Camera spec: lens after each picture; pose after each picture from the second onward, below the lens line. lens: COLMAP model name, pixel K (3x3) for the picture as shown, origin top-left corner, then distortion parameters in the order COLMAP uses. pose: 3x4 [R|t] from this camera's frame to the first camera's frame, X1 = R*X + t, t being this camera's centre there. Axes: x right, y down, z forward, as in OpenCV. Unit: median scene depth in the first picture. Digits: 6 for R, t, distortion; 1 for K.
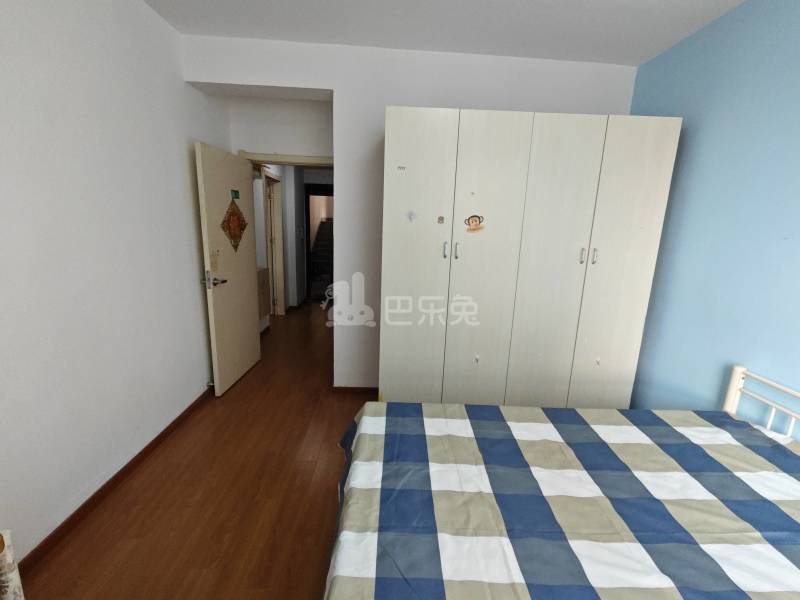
lens RADIAL K [[362.6, 0, 400.0], [0, 362.6, 300.0], [0, 0, 1]] dist [-0.000374, 0.000016]
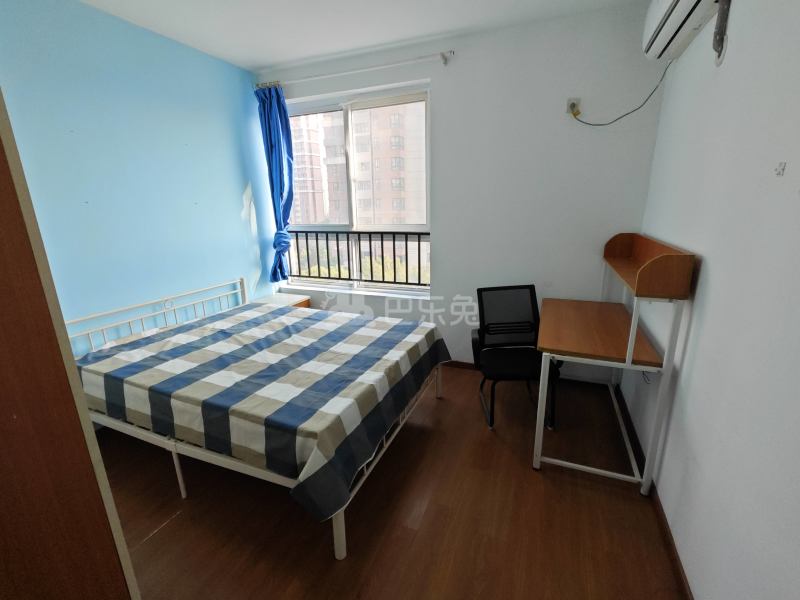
lens RADIAL K [[362.6, 0, 400.0], [0, 362.6, 300.0], [0, 0, 1]] dist [-0.000374, 0.000016]
pose [[-0.912568, -0.125704, 0.389124, -0.704332], [0.068222, 0.891443, 0.447968, -0.436472], [-0.403193, 0.435348, -0.804927, 1.902137]]
